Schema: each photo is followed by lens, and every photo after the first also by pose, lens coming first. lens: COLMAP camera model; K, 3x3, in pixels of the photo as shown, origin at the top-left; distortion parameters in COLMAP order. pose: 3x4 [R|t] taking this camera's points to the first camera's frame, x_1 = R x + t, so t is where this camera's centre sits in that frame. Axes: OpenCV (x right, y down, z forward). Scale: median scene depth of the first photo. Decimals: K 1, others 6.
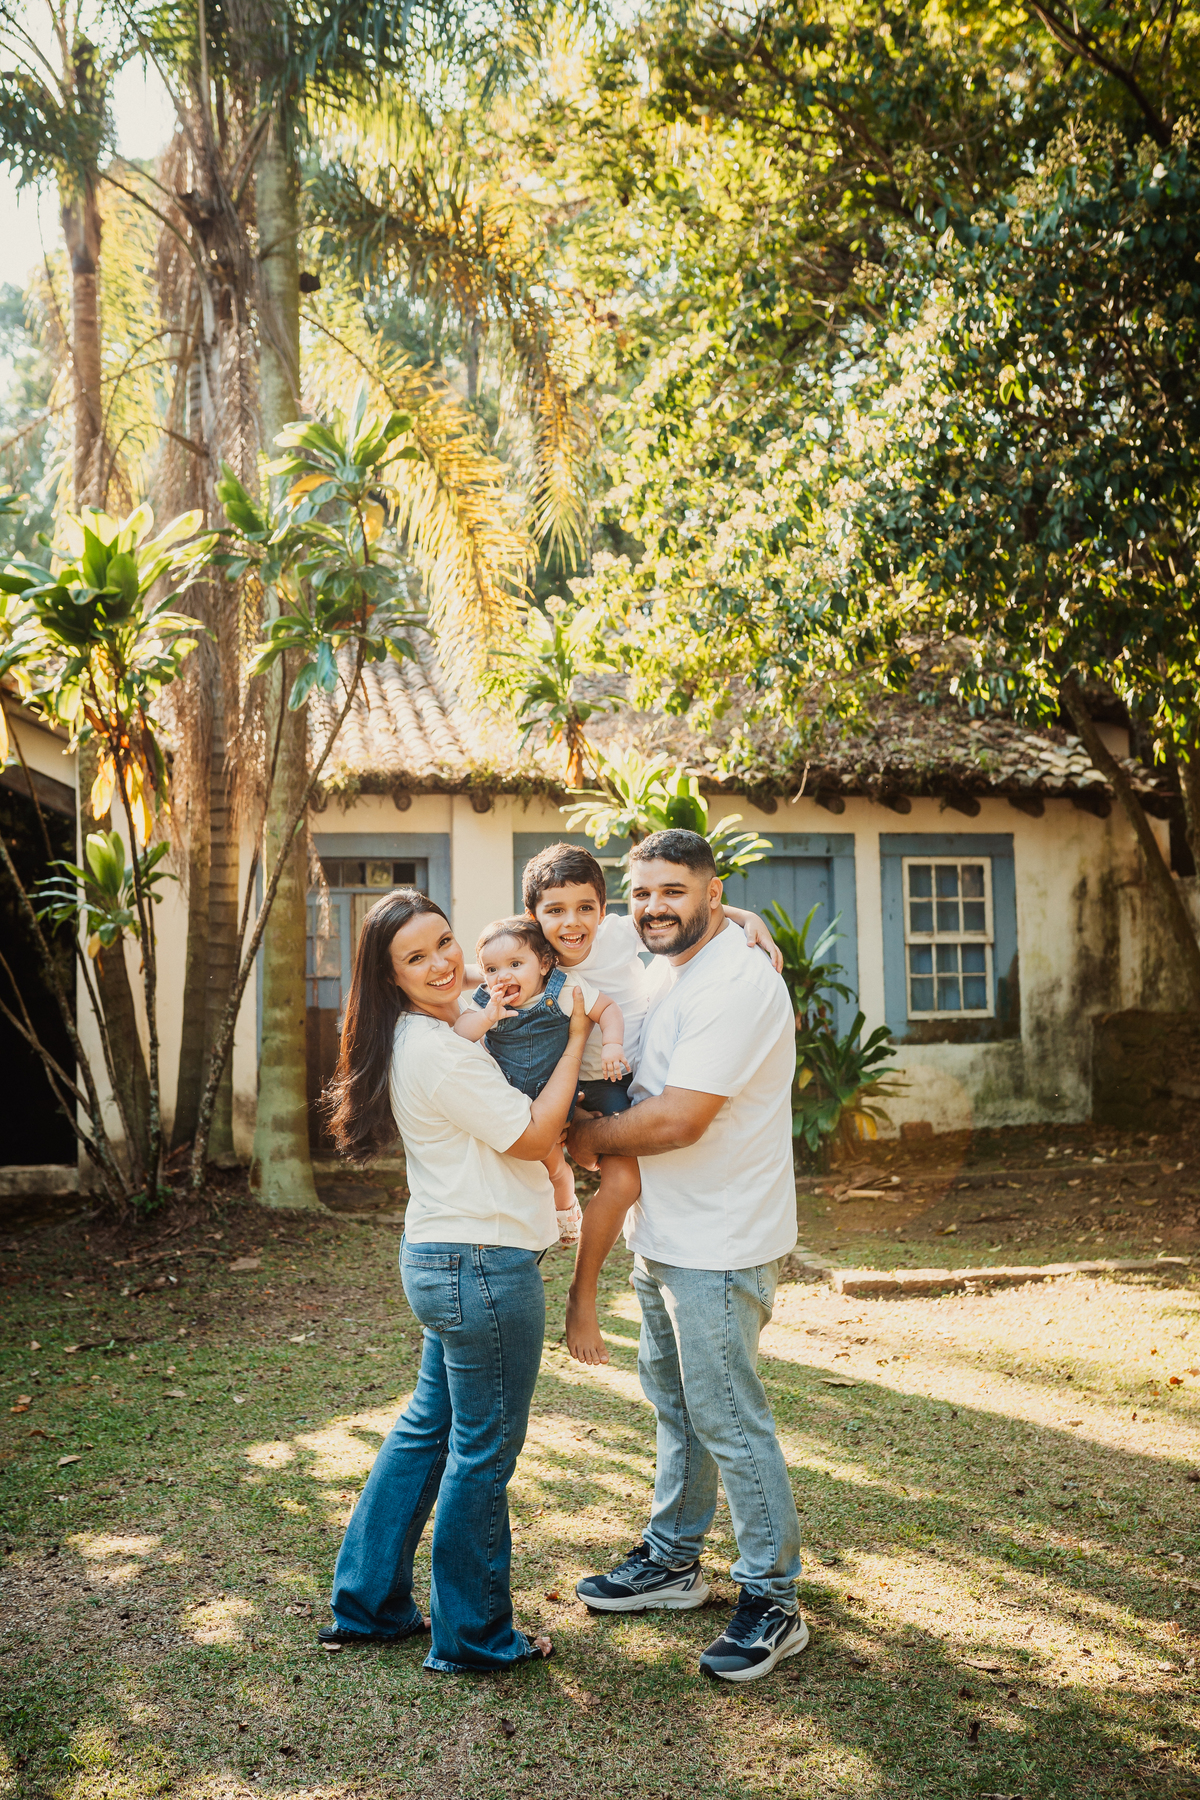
lens RADIAL K [[1822.7, 0, 592.2], [0, 1822.7, 904.3], [0, 0, 1]] dist [-0.070030, 0.086522]
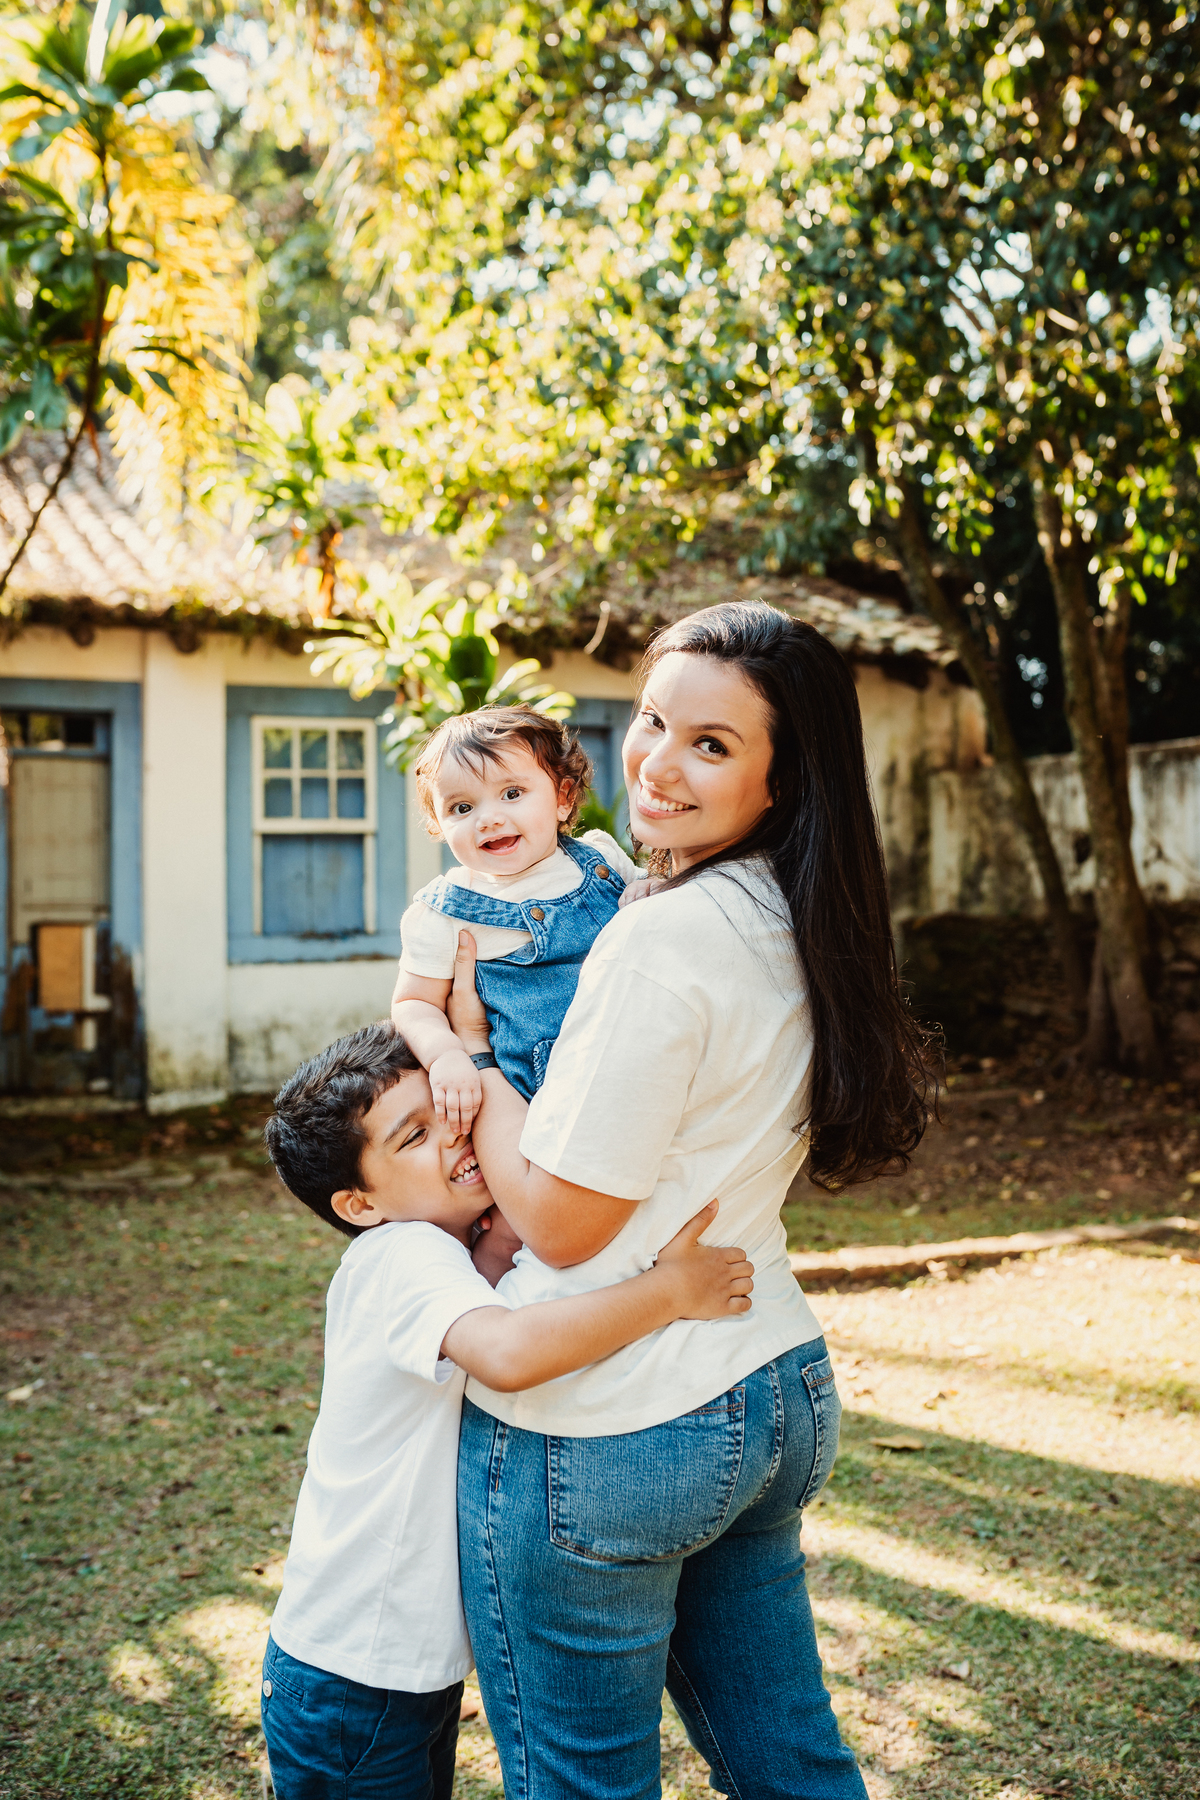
lens RADIAL K [[1887.6, 0, 644.3], [0, 1887.6, 869.1], [0, 0, 1]] dist [-0.065186, 0.030390]
pose [[0.970607, 0.011817, 0.240381, -0.076006], [-0.019086, 0.999428, 0.027934, 0.018345], [-0.239914, -0.031701, 0.970276, 0.207756]]
